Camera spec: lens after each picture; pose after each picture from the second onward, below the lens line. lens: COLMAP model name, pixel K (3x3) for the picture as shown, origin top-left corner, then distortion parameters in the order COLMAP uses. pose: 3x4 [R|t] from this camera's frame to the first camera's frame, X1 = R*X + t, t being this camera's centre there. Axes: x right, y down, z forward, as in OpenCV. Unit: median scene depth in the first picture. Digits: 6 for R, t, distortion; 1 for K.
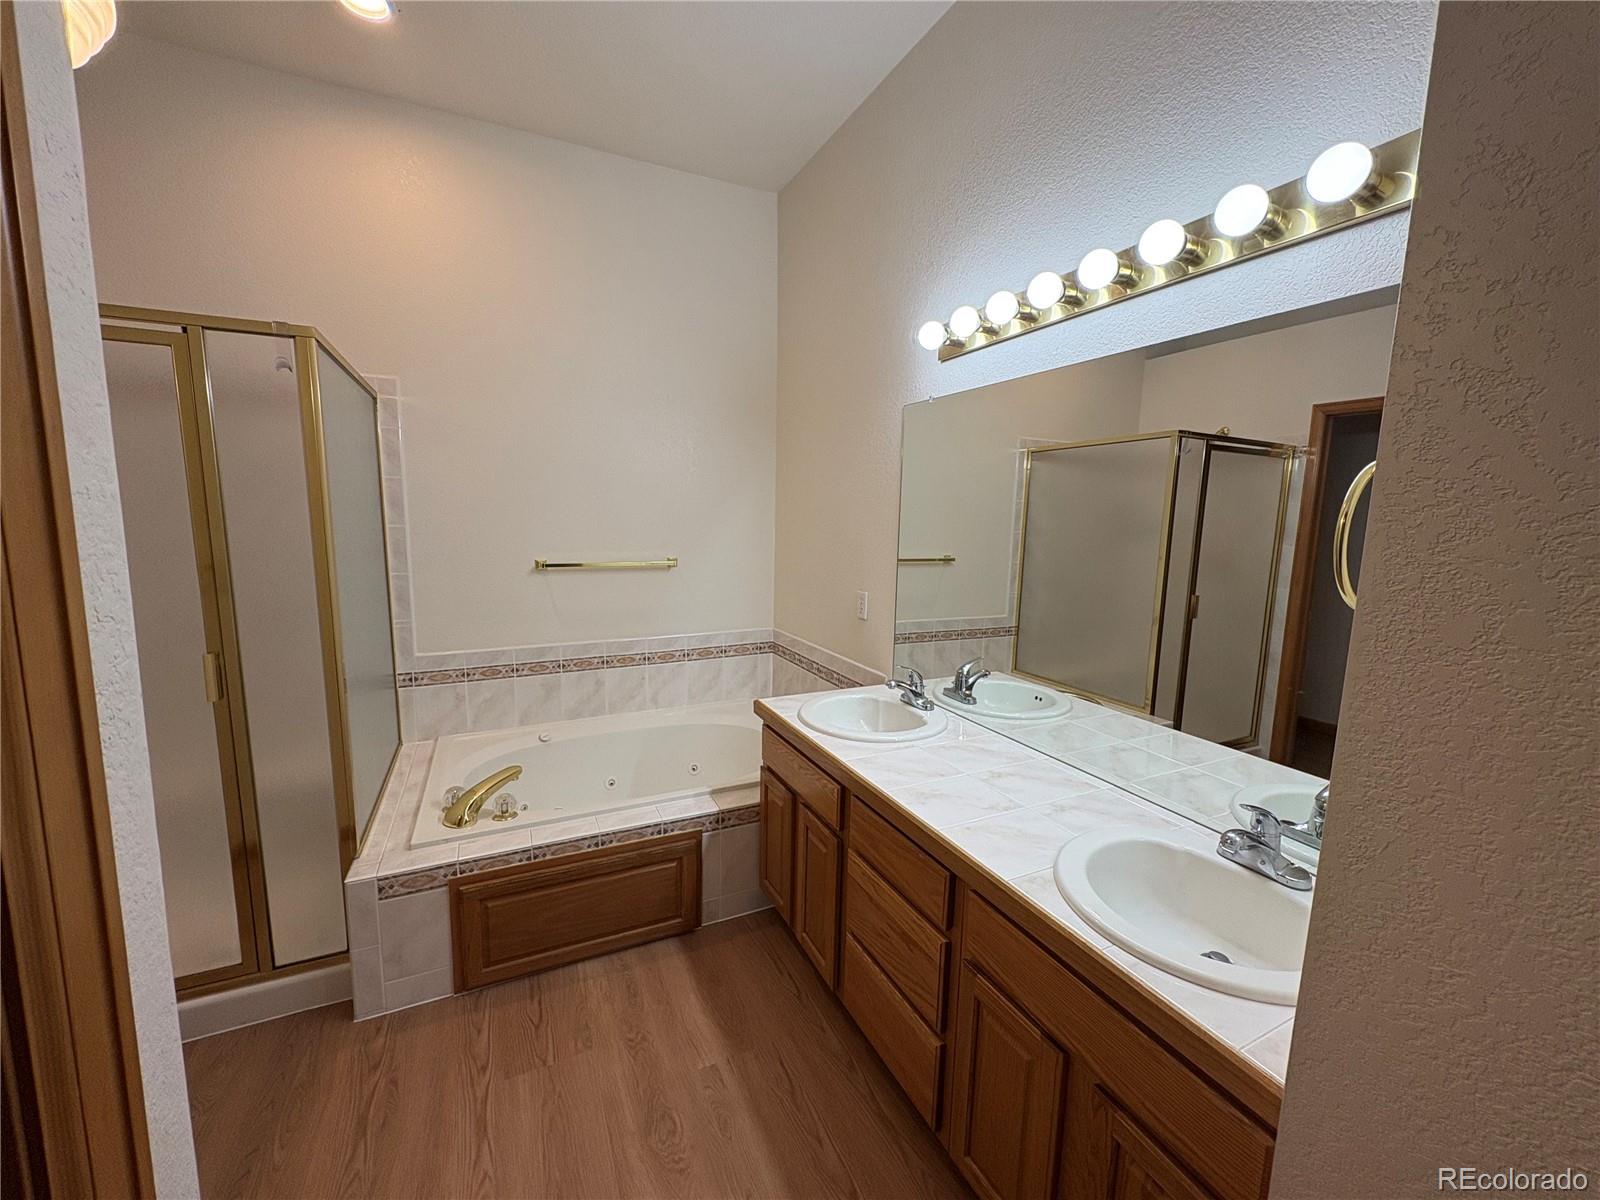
lens RADIAL K [[633.5, 0, 800.0], [0, 633.5, 600.0], [0, 0, 1]] dist [-0.002542, 0.000715]
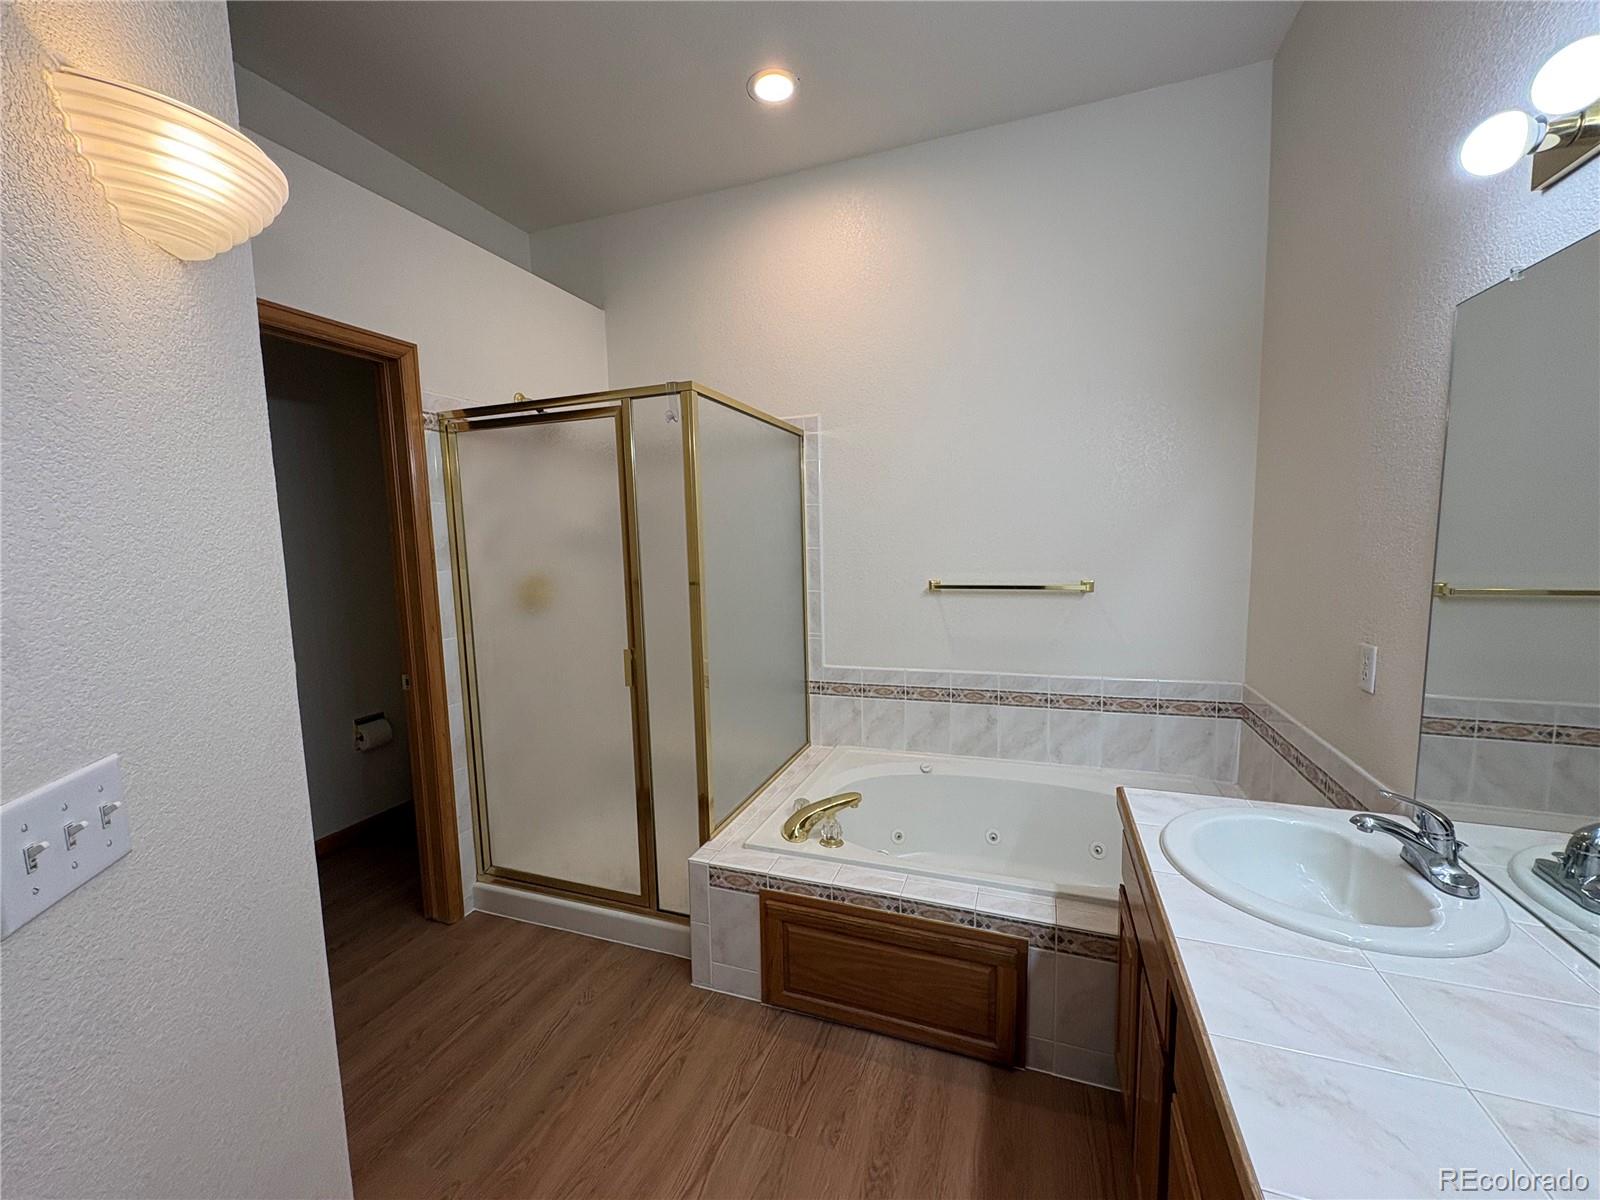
lens RADIAL K [[633.5, 0, 800.0], [0, 633.5, 600.0], [0, 0, 1]] dist [-0.002542, 0.000715]
pose [[0.698315, 0.039361, -0.714707, 0.175572], [-0.061984, 0.998061, -0.005596, -0.022021], [0.713101, 0.048208, 0.699401, 0.254289]]
